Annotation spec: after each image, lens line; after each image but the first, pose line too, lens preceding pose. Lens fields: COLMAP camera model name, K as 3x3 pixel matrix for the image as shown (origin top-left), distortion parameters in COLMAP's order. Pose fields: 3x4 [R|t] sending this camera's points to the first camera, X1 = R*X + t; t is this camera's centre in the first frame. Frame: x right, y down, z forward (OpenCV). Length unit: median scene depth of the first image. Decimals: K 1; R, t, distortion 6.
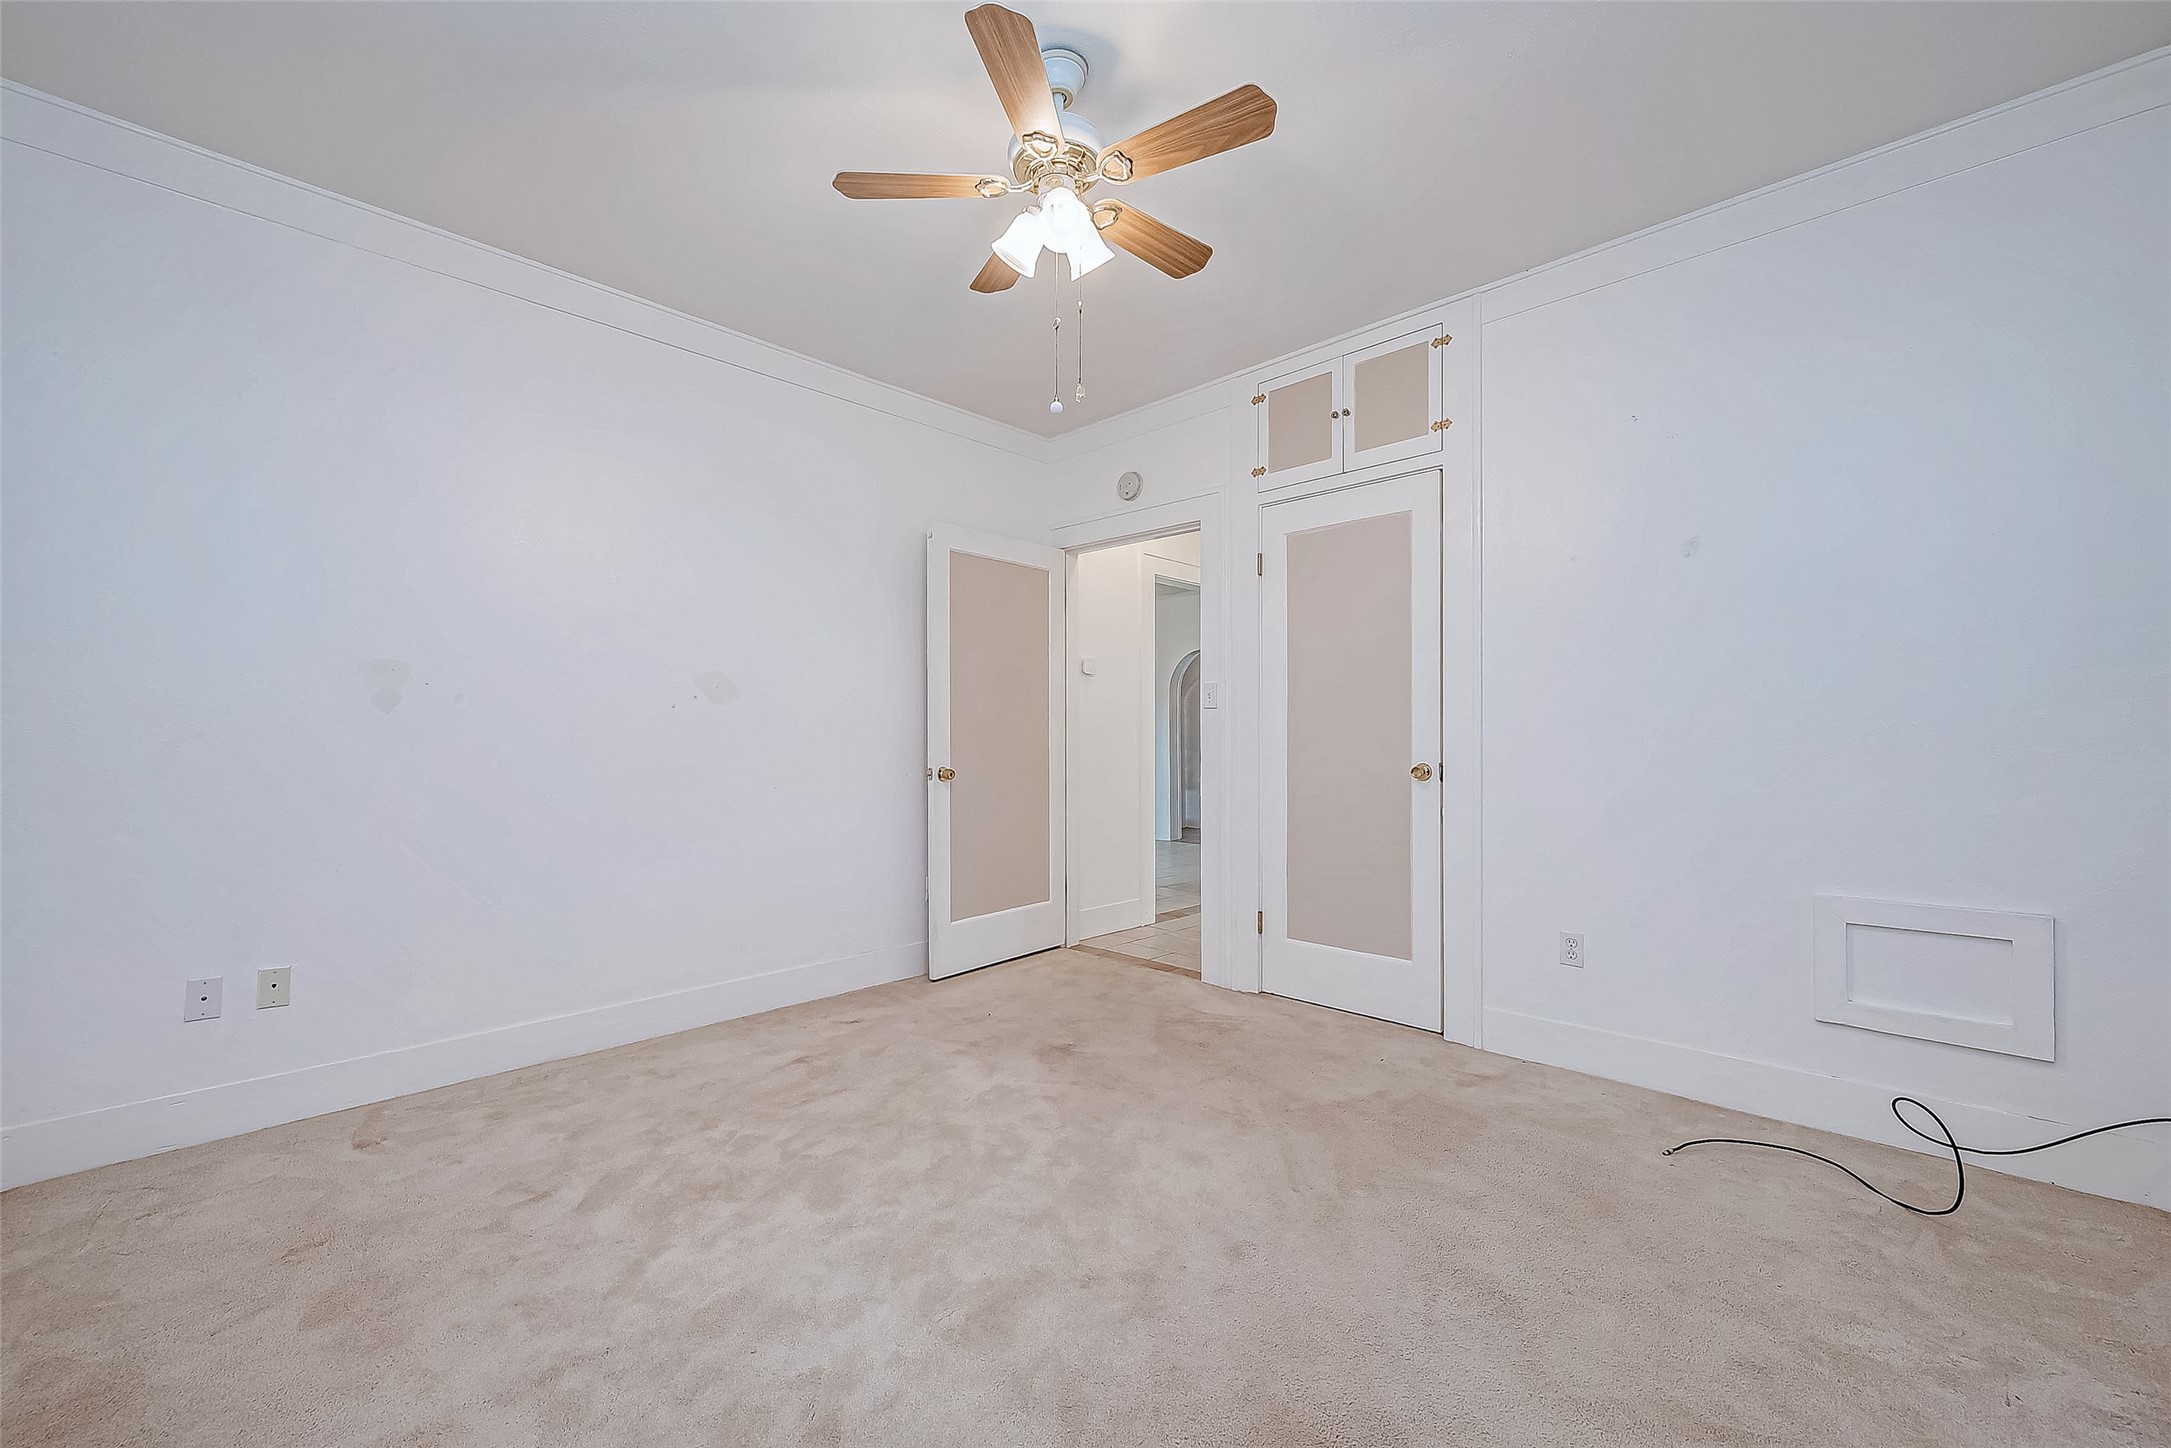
lens RADIAL K [[871.4, 0, 1075.8], [0, 871.4, 740.3], [0, 0, 1]] dist [-0.000115, -0.000064]
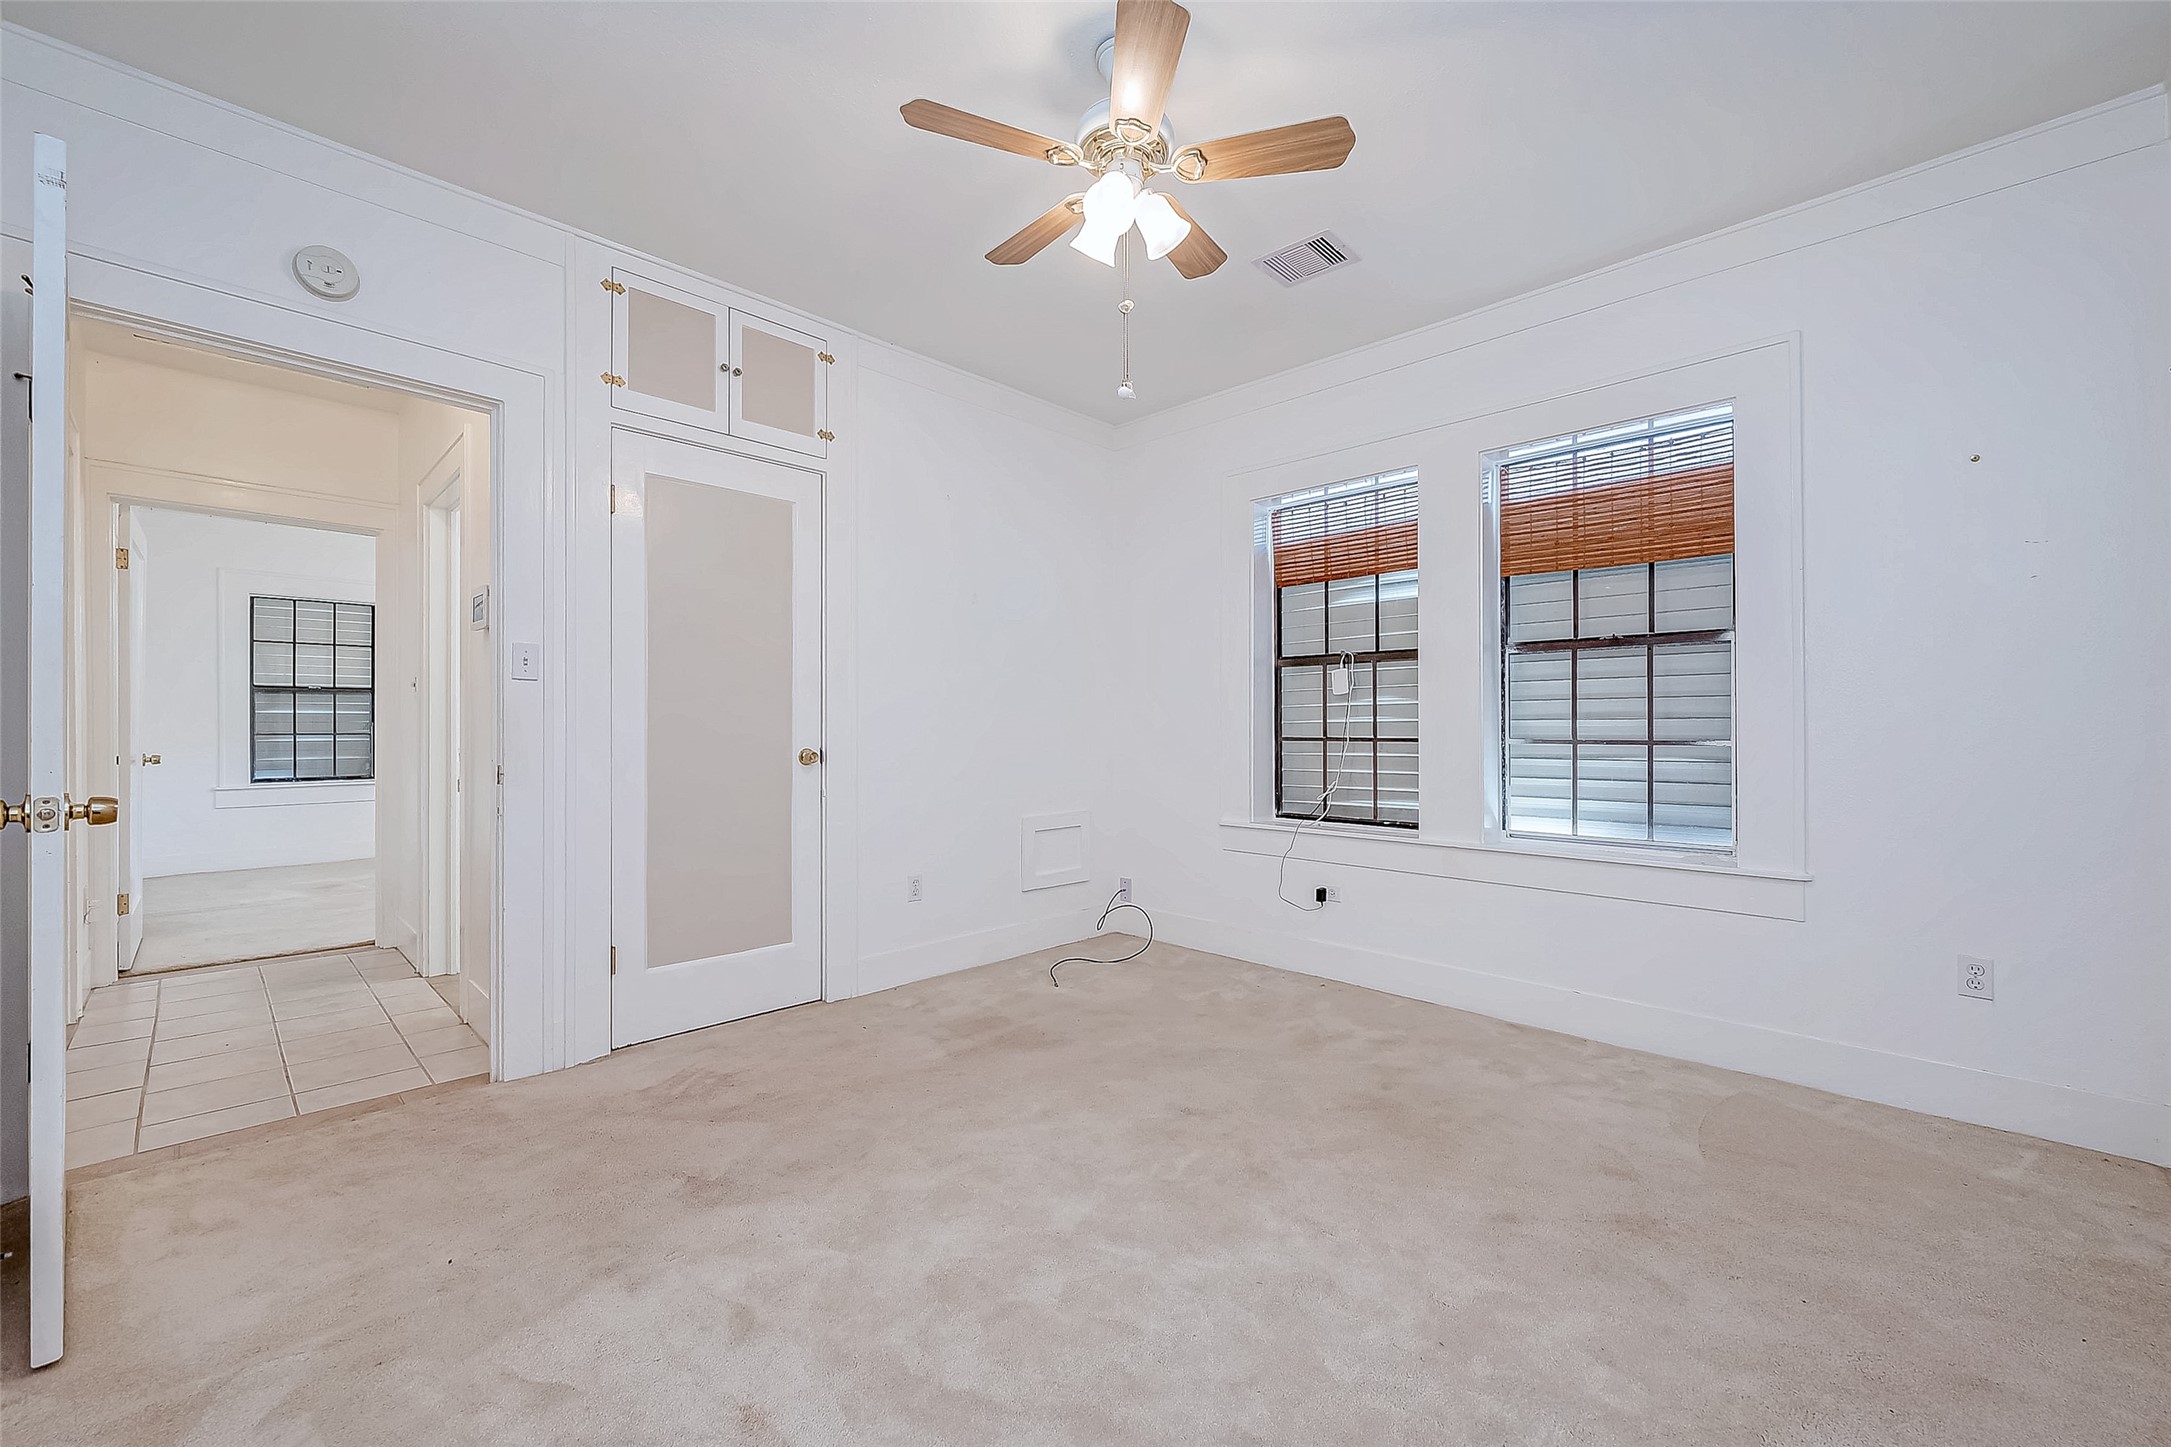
lens RADIAL K [[871.4, 0, 1082.4], [0, 871.4, 722.6], [0, 0, 1]] dist [-0.000115, -0.000064]
pose [[0.005192, 0.004590, 0.999976, -0.631851], [-0.001664, 0.999988, -0.004581, -0.000367], [-0.999985, -0.001640, 0.005199, 0.648642]]
